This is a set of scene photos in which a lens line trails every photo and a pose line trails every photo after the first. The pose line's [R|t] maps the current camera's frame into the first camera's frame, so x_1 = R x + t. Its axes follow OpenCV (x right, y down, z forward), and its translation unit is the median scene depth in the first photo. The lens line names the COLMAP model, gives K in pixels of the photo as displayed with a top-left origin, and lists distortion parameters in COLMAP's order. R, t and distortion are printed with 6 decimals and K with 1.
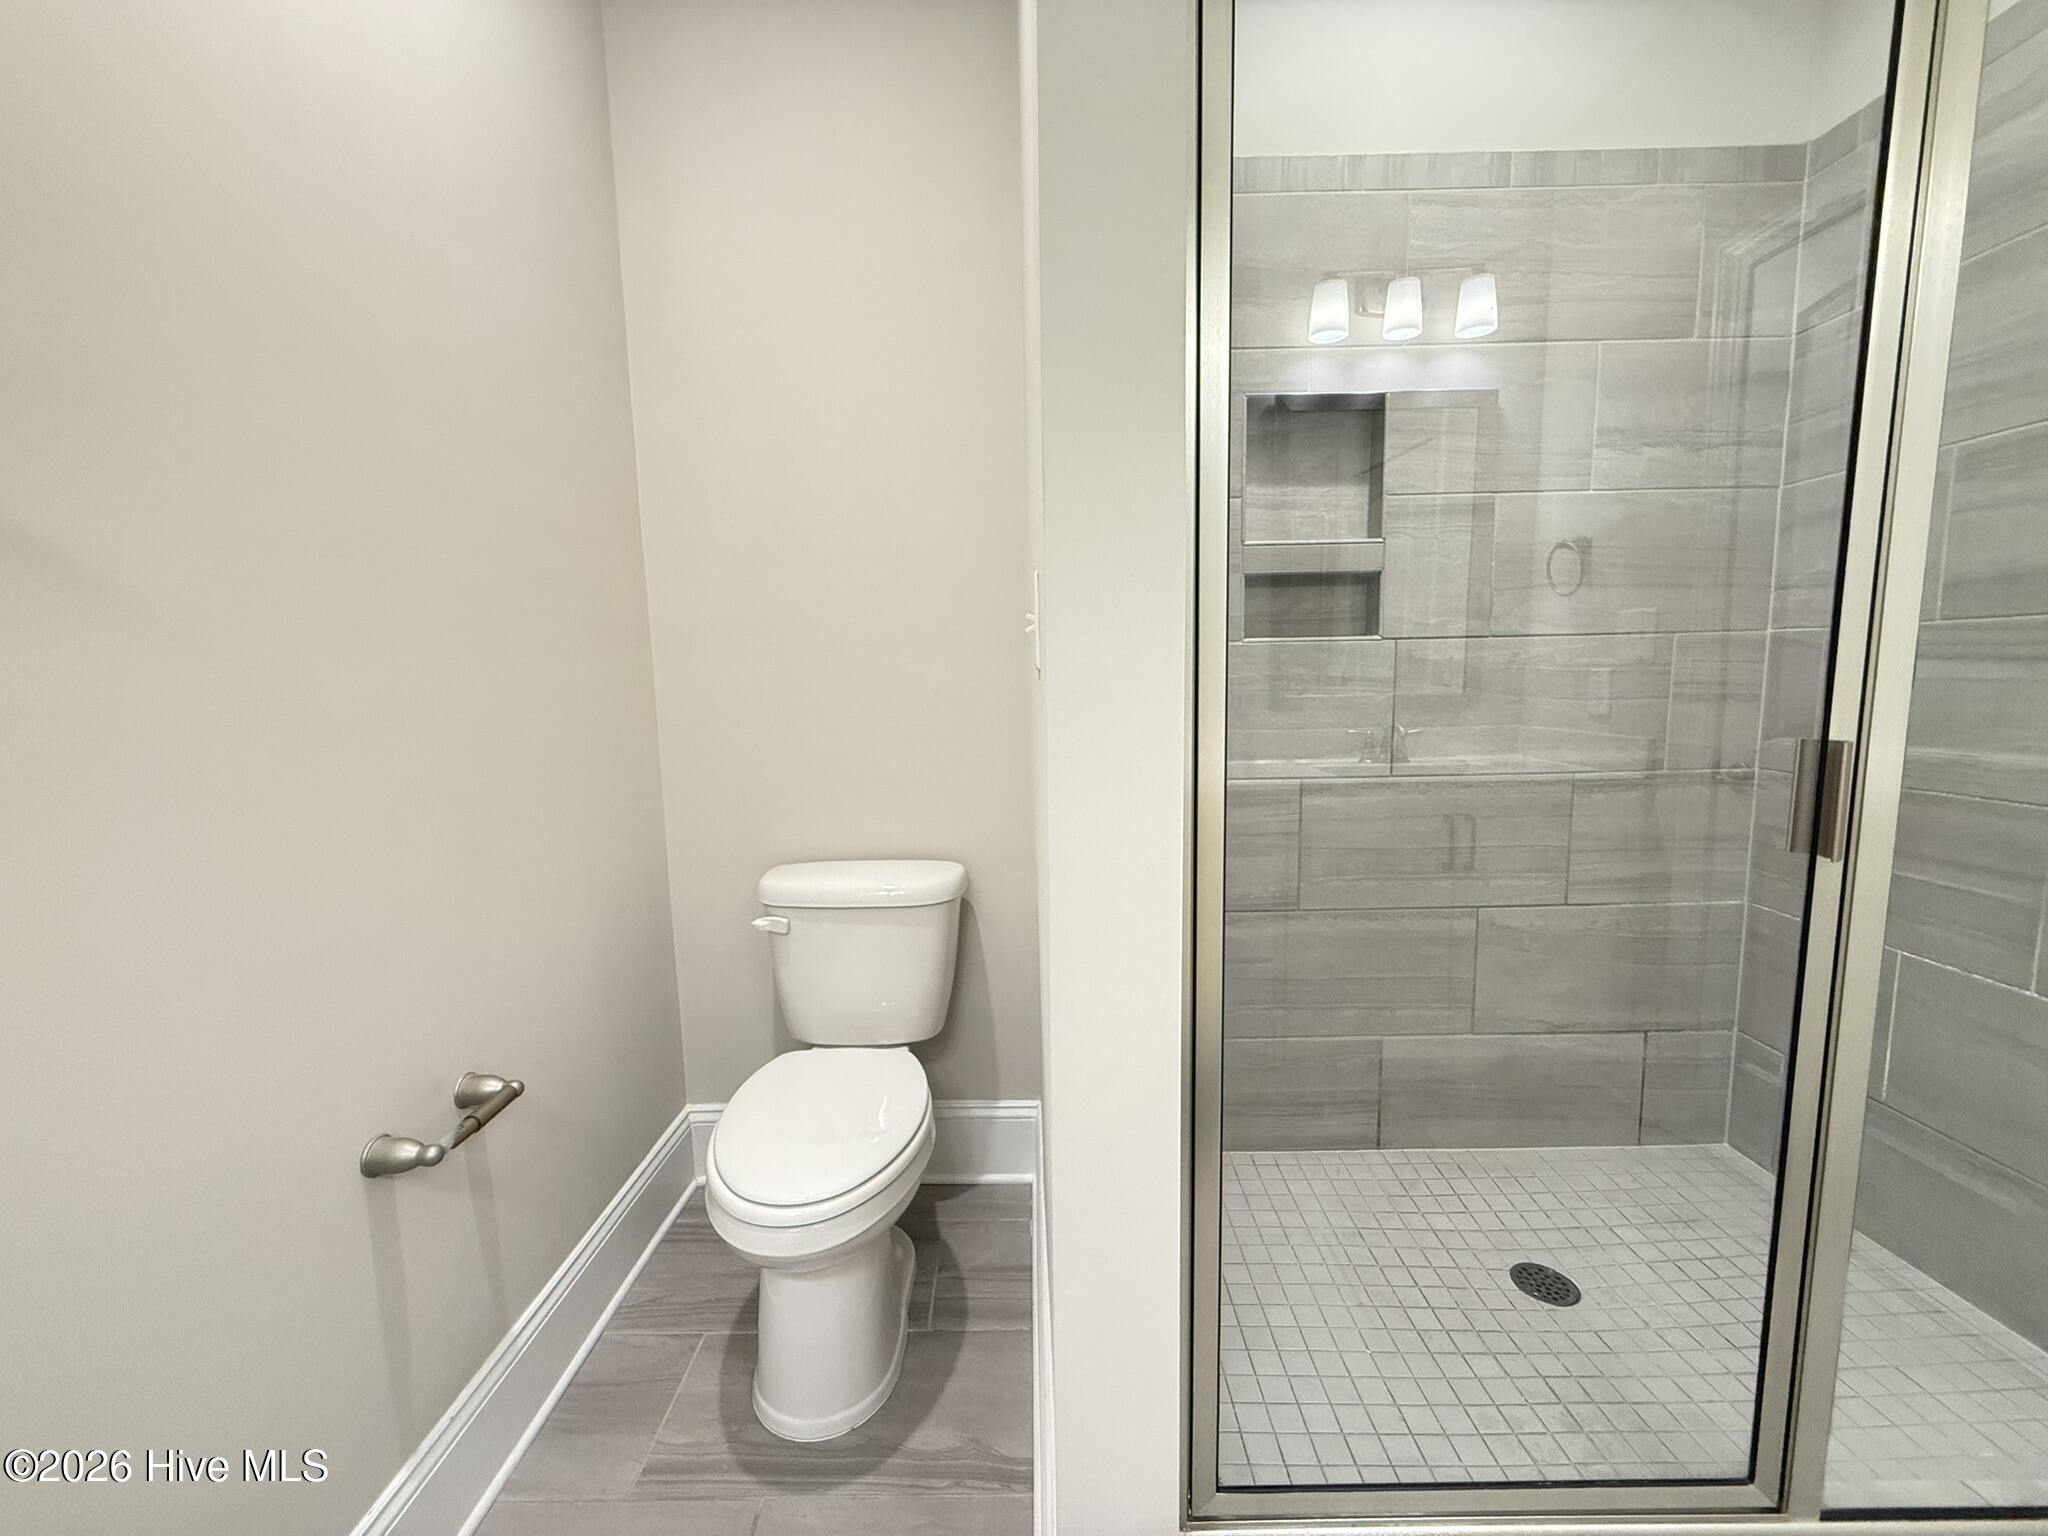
lens RADIAL K [[828.3, 0, 1024.0], [0, 828.3, 768.0], [0, 0, 1]] dist [0.001125, -0.000949]
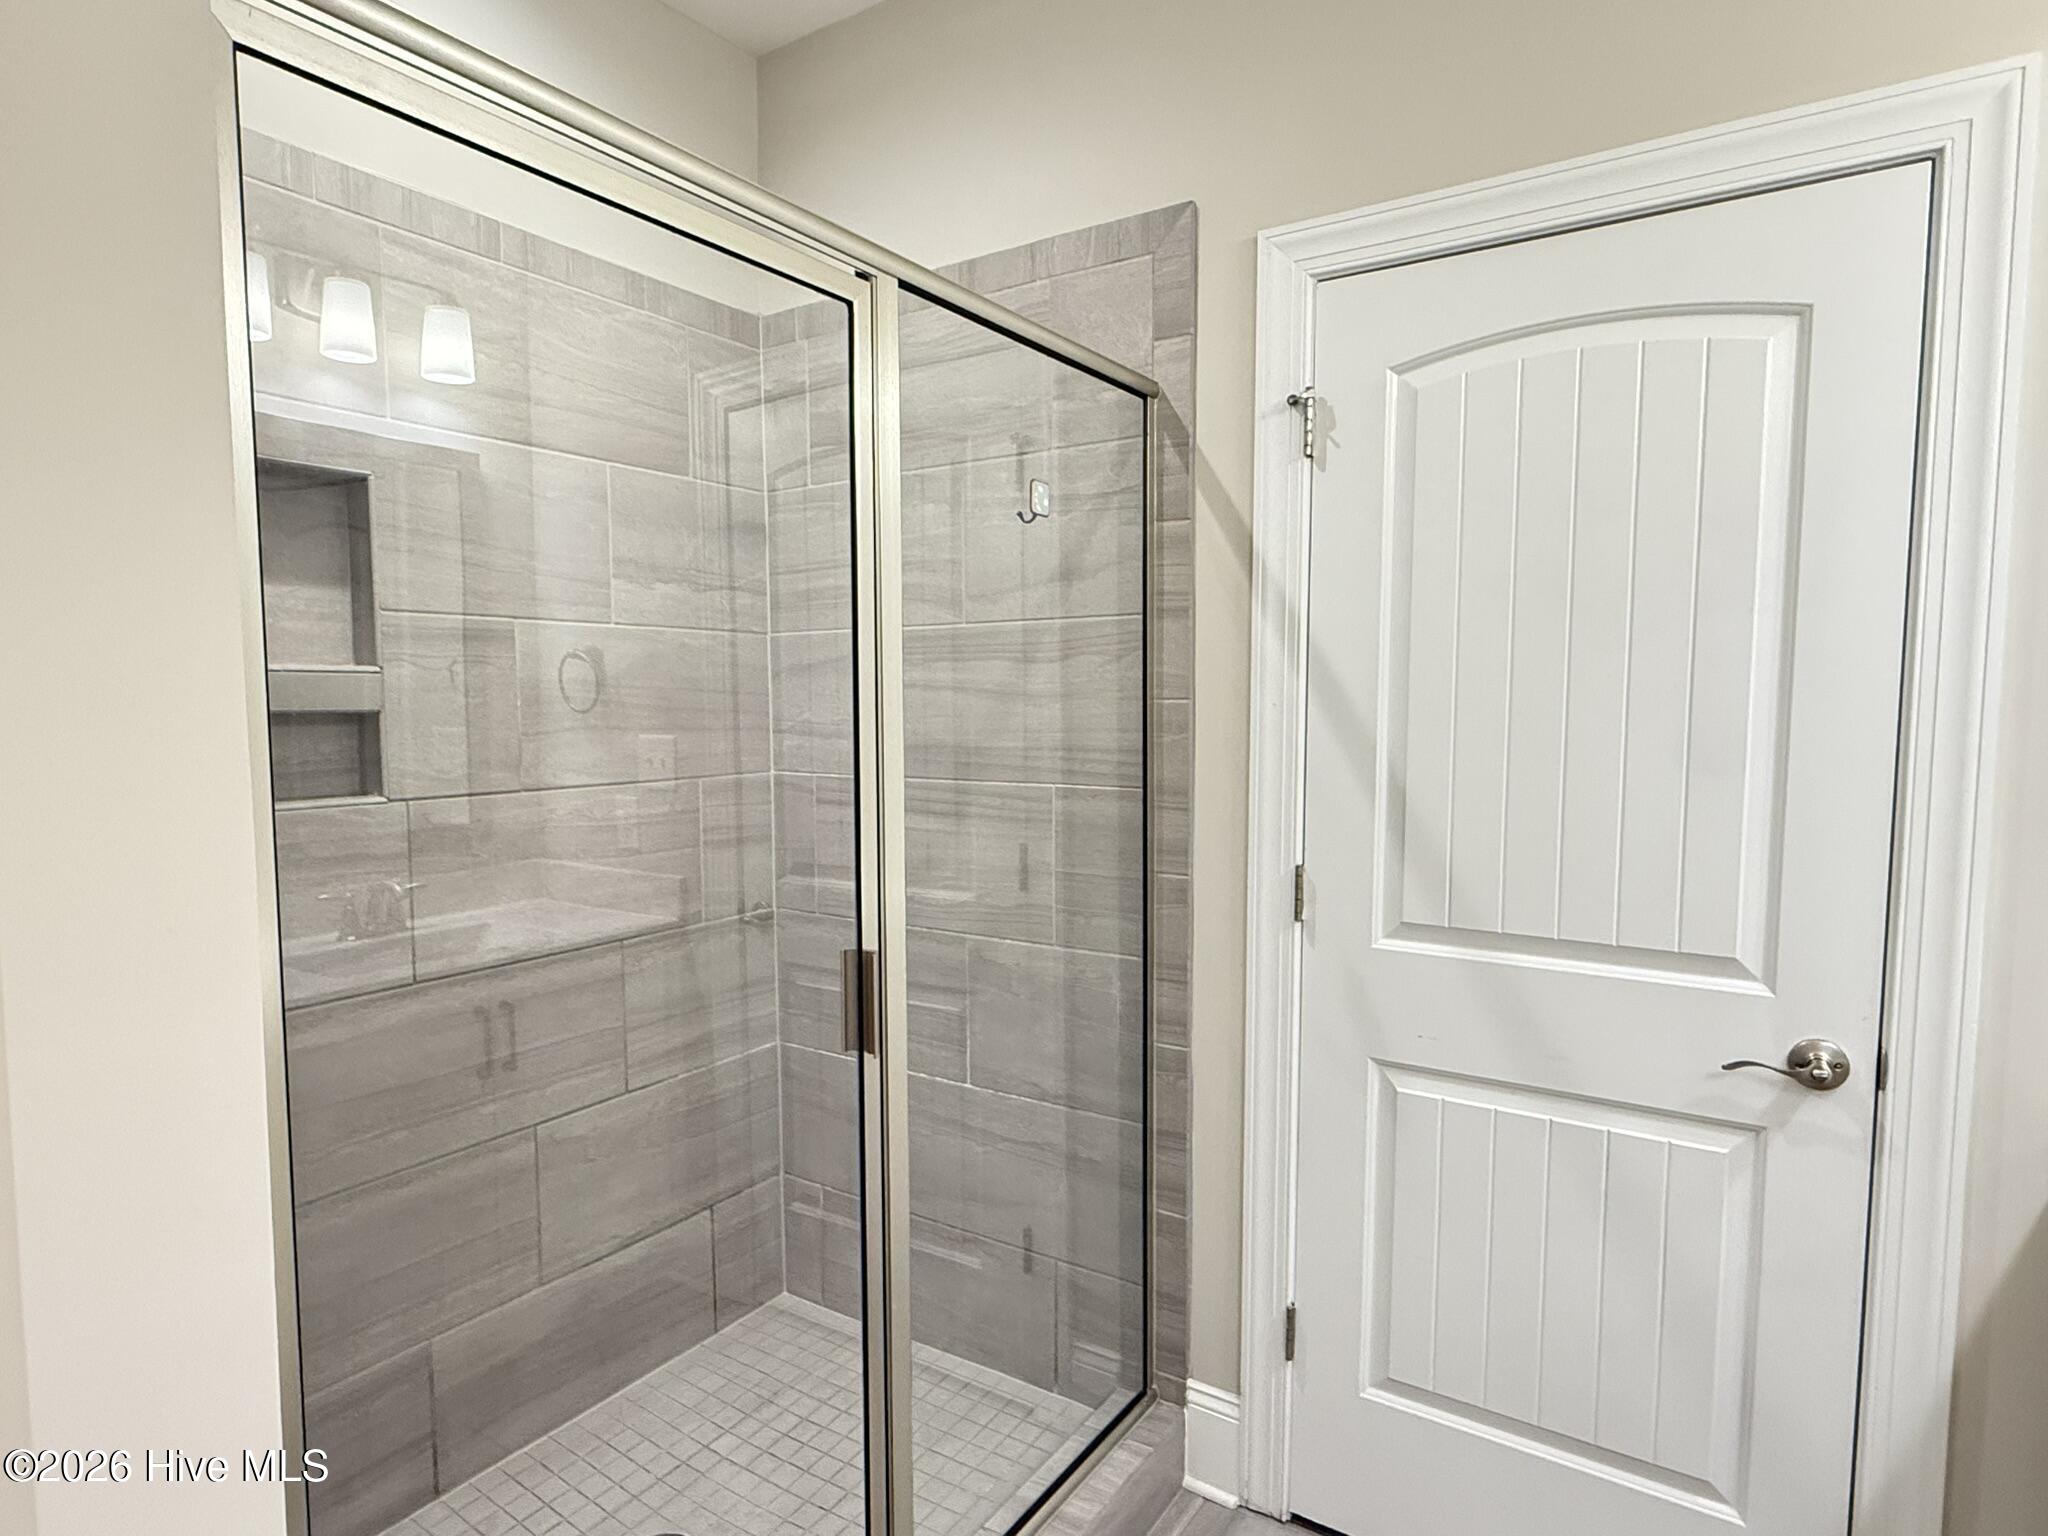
lens RADIAL K [[1136.2, 0, 1024.0], [0, 1136.2, 768.0], [0, 0, 1]] dist [0.002244, 0.001877]
pose [[0.550769, -0.033744, 0.833975, -0.102967], [0.090297, 0.995727, -0.019345, -0.115158], [-0.829759, 0.085960, 0.551463, -0.036838]]
